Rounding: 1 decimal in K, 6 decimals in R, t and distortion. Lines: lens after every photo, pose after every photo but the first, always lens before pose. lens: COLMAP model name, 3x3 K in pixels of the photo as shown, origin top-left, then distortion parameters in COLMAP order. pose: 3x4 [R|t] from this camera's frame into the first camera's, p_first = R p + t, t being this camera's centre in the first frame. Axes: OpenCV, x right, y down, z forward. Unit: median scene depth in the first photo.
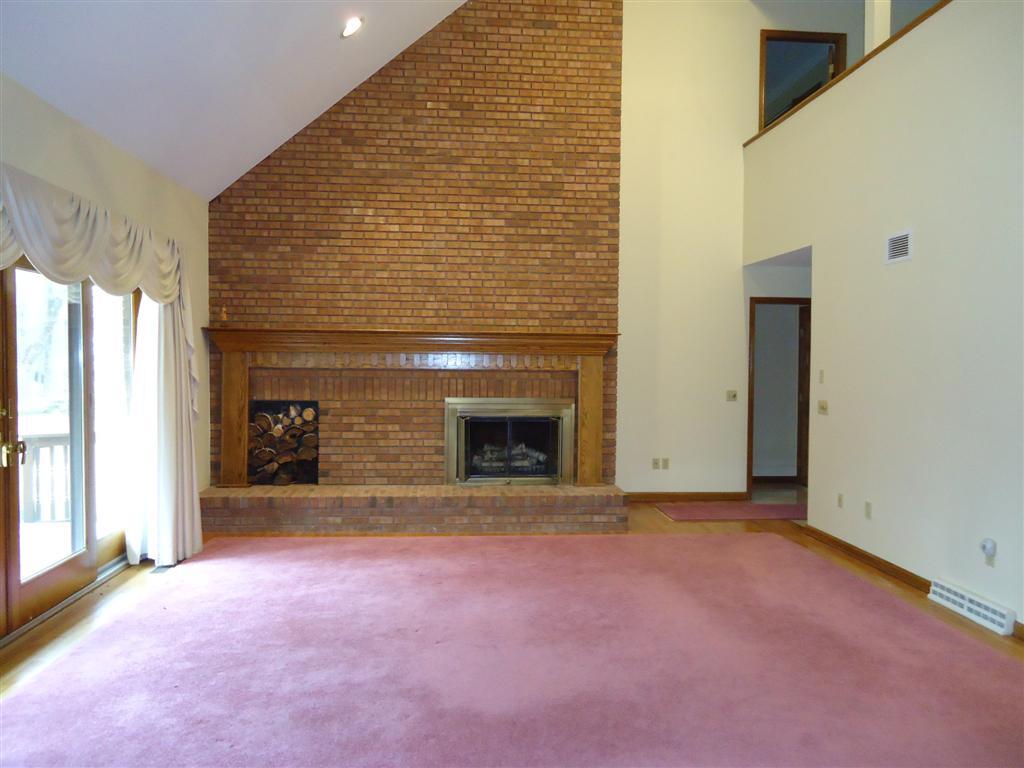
lens RADIAL K [[746.4, 0, 512.0], [0, 746.4, 384.0], [0, 0, 1]] dist [-0.012565, 0.010979]
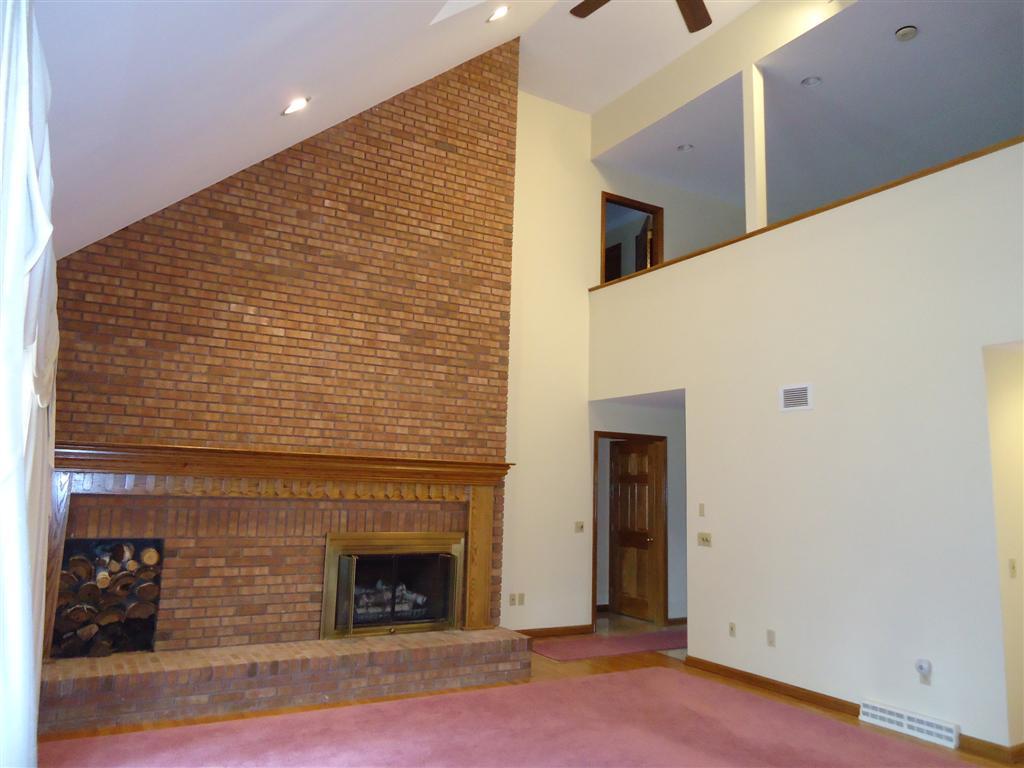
lens RADIAL K [[746.4, 0, 512.0], [0, 746.4, 384.0], [0, 0, 1]] dist [-0.012565, 0.010979]
pose [[0.897770, 0.076615, 0.433751, -0.283576], [-0.005512, 0.986633, -0.162864, -0.011907], [-0.440431, 0.143824, 0.886192, 0.130965]]
